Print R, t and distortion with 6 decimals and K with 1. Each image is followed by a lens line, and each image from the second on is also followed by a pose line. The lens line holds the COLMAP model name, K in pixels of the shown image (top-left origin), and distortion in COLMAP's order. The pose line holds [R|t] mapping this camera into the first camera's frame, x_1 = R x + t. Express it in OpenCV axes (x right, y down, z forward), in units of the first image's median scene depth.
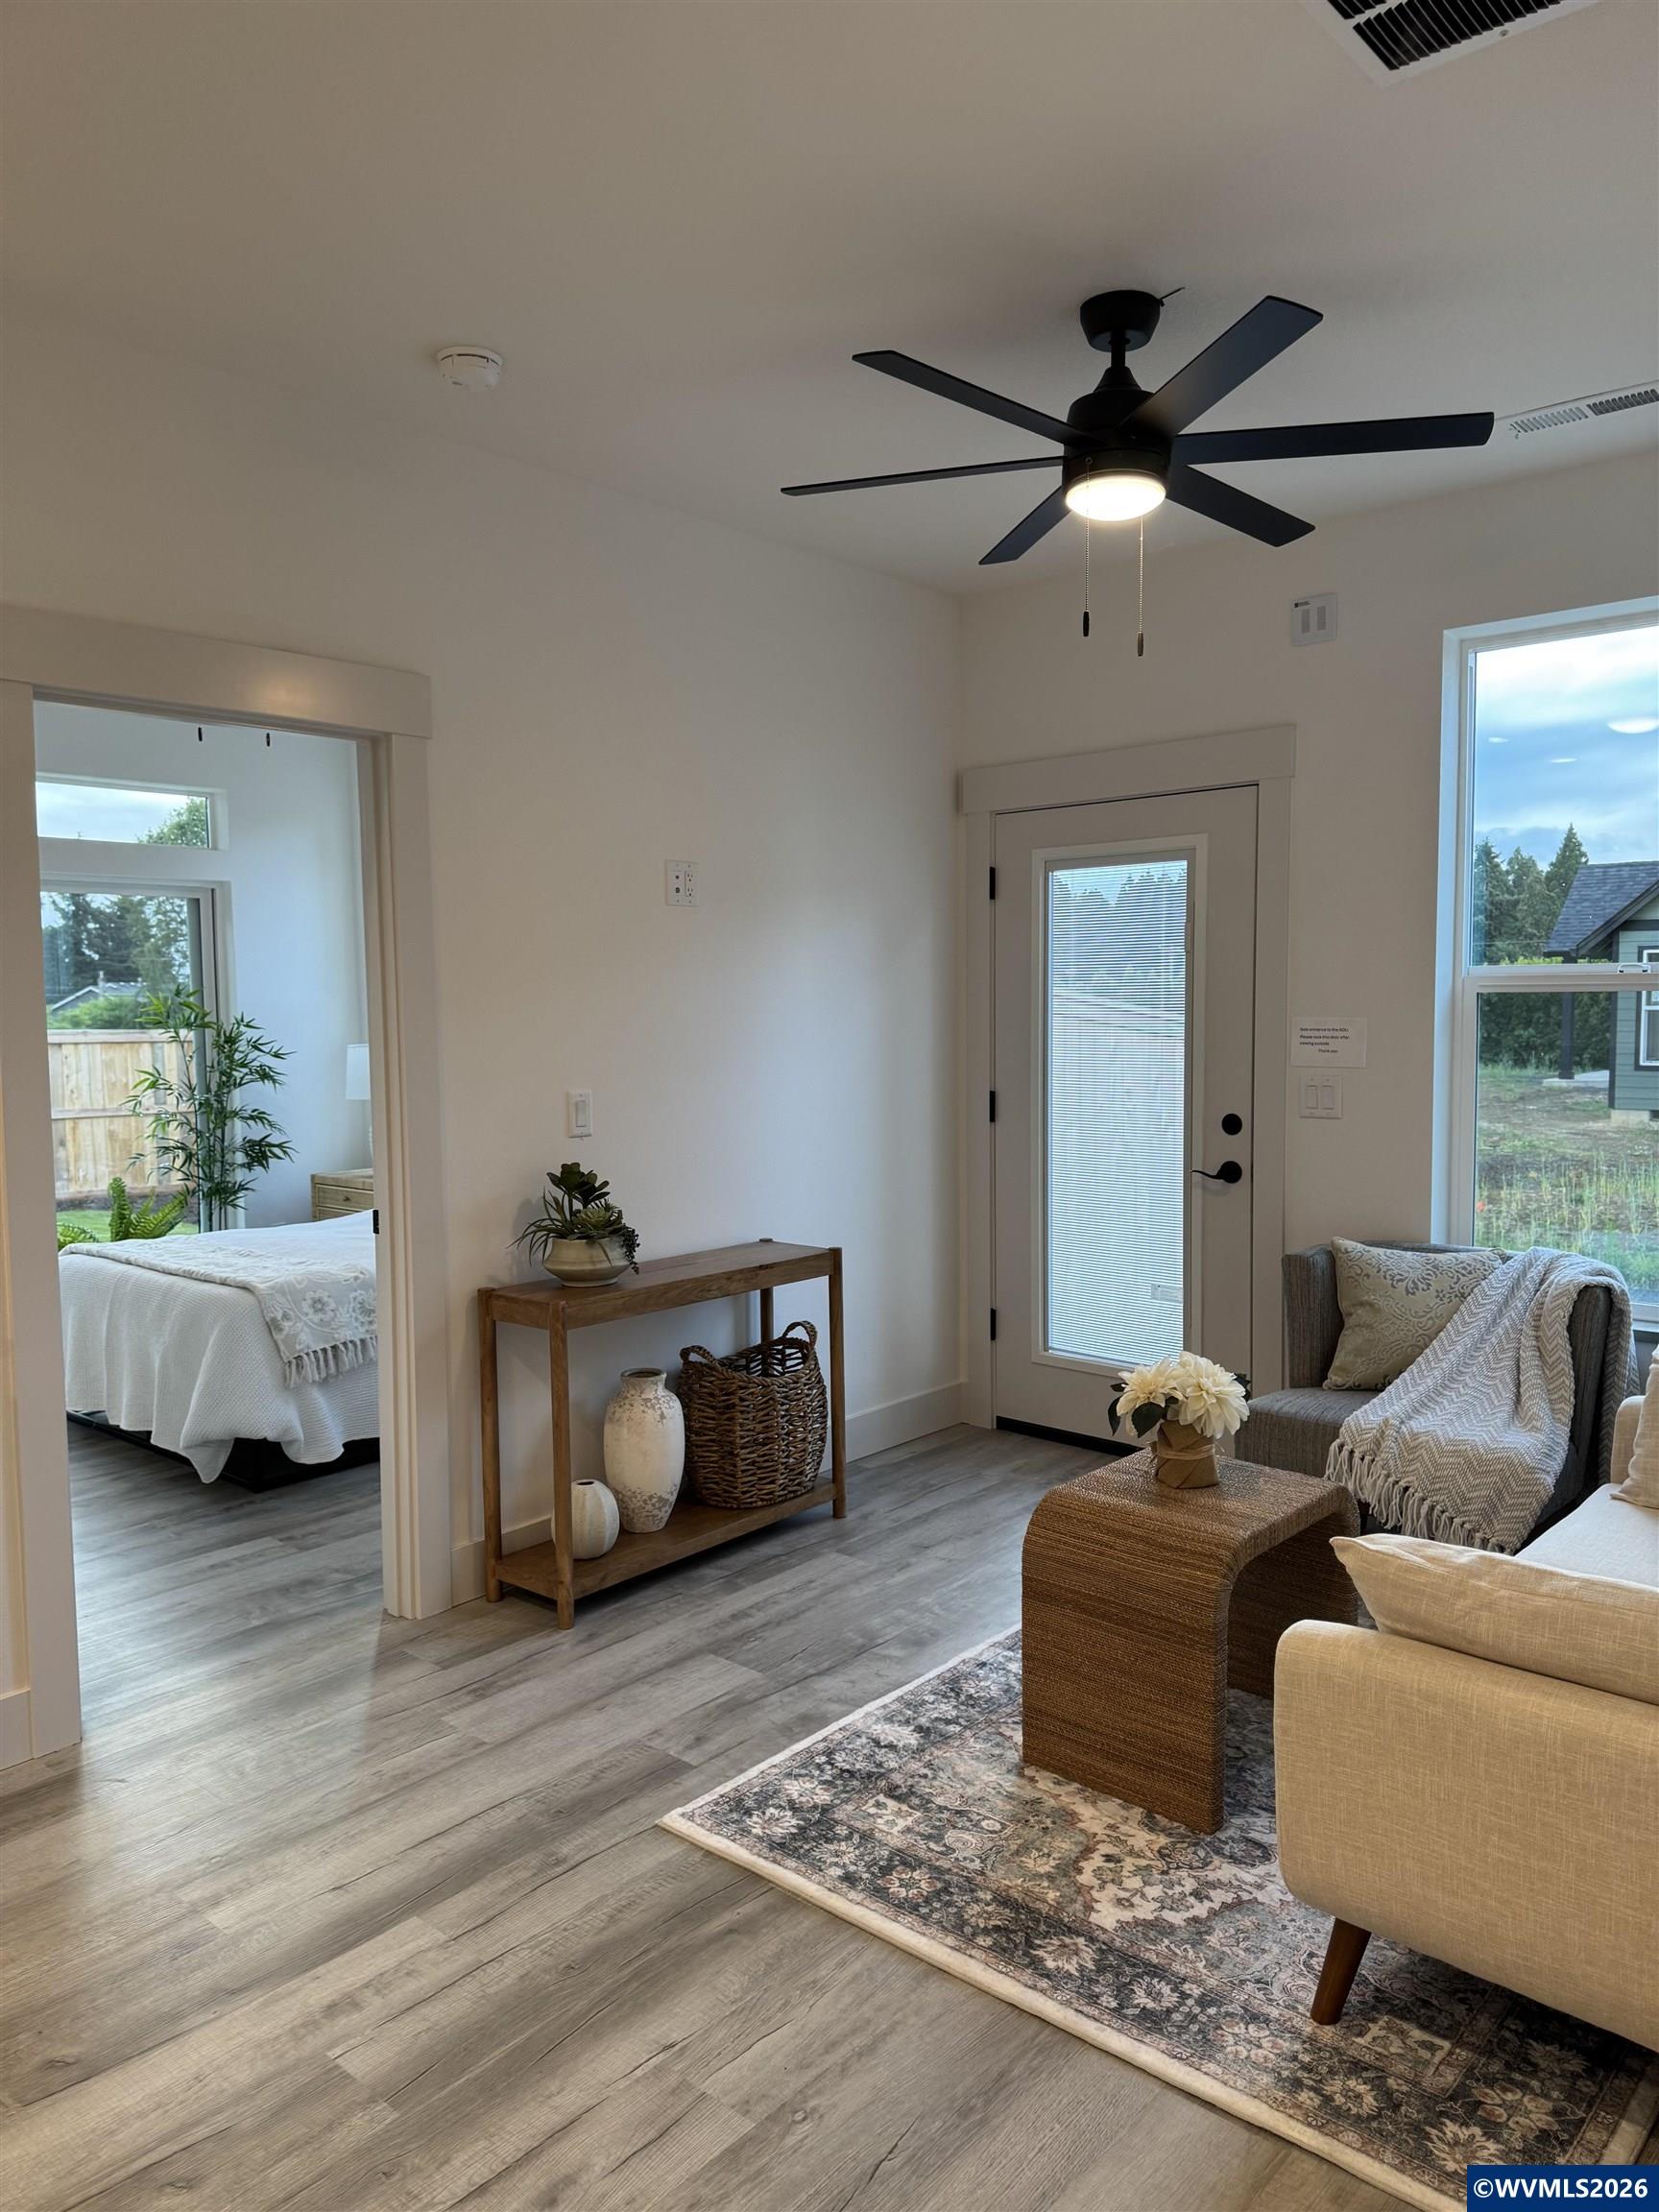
lens RADIAL K [[1571.0, 0, 829.5], [0, 1571.0, 1106.0], [0, 0, 1]] dist [0.163846, -0.381981]
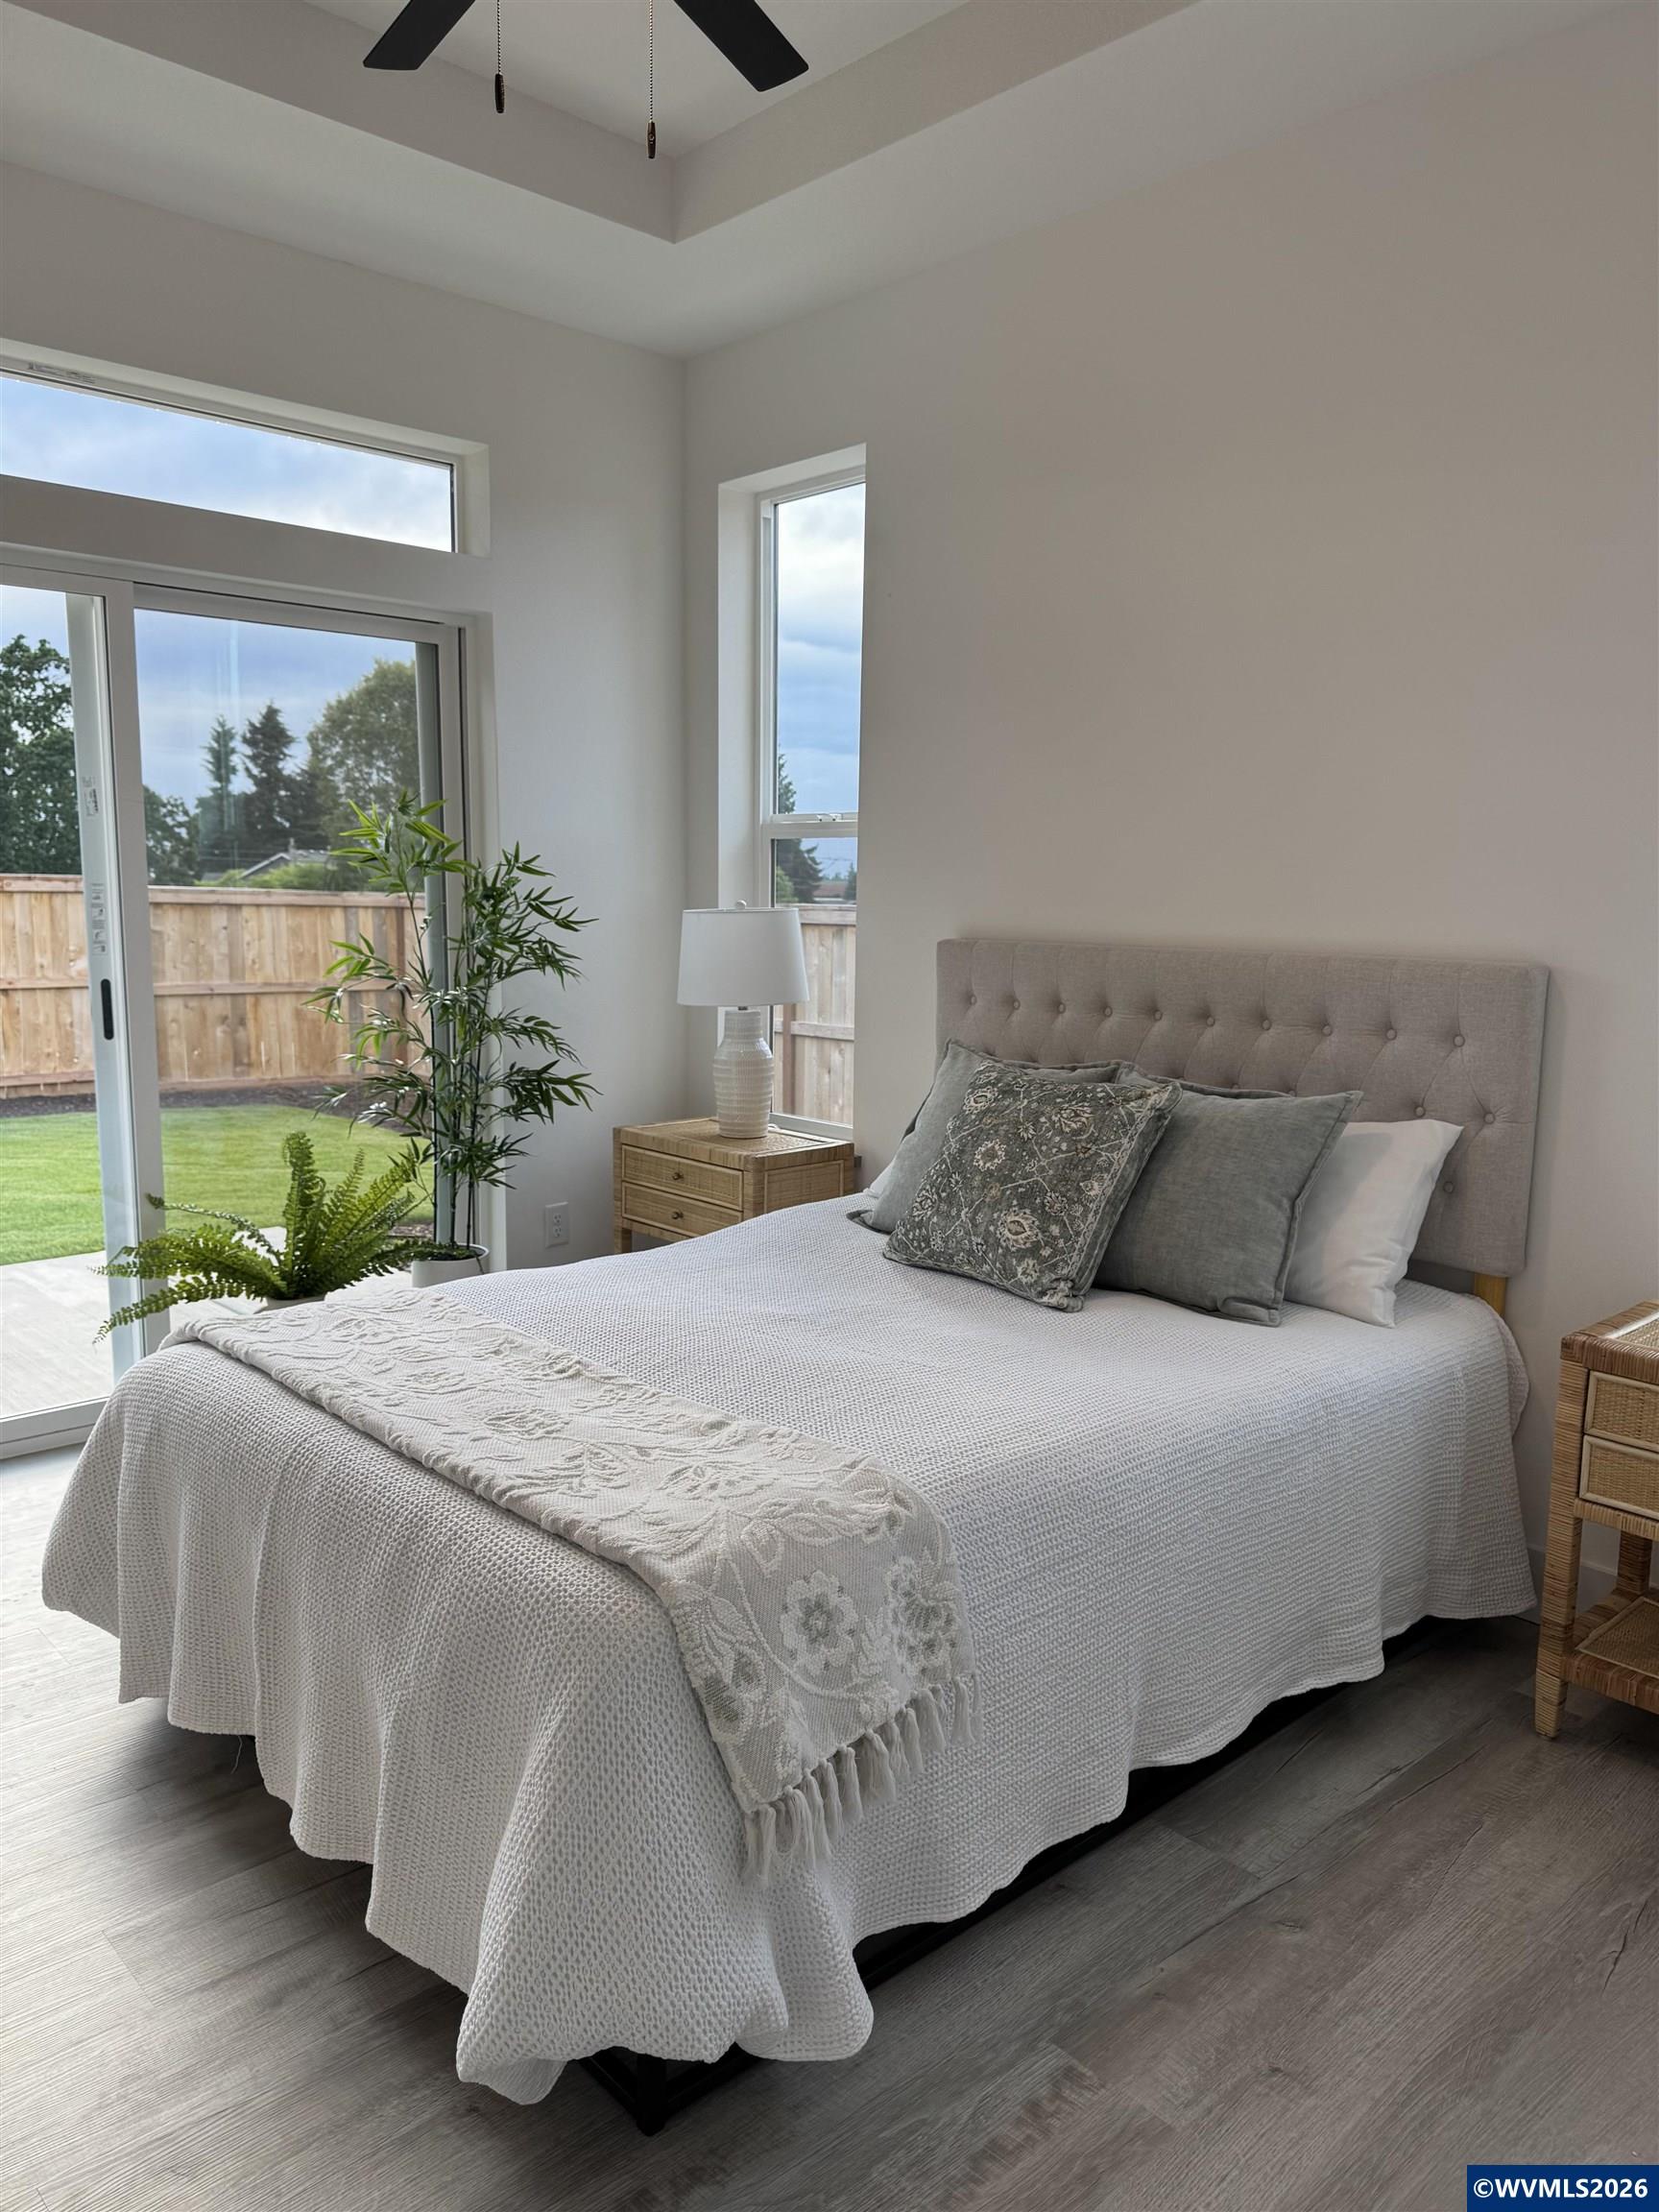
lens RADIAL K [[1571.0, 0, 829.5], [0, 1571.0, 1106.0], [0, 0, 1]] dist [0.163846, -0.381981]
pose [[0.994147, 0.040438, -0.100178, -0.193793], [-0.033196, 0.996785, 0.072928, -0.011108], [0.102805, -0.069176, 0.992293, 0.440849]]
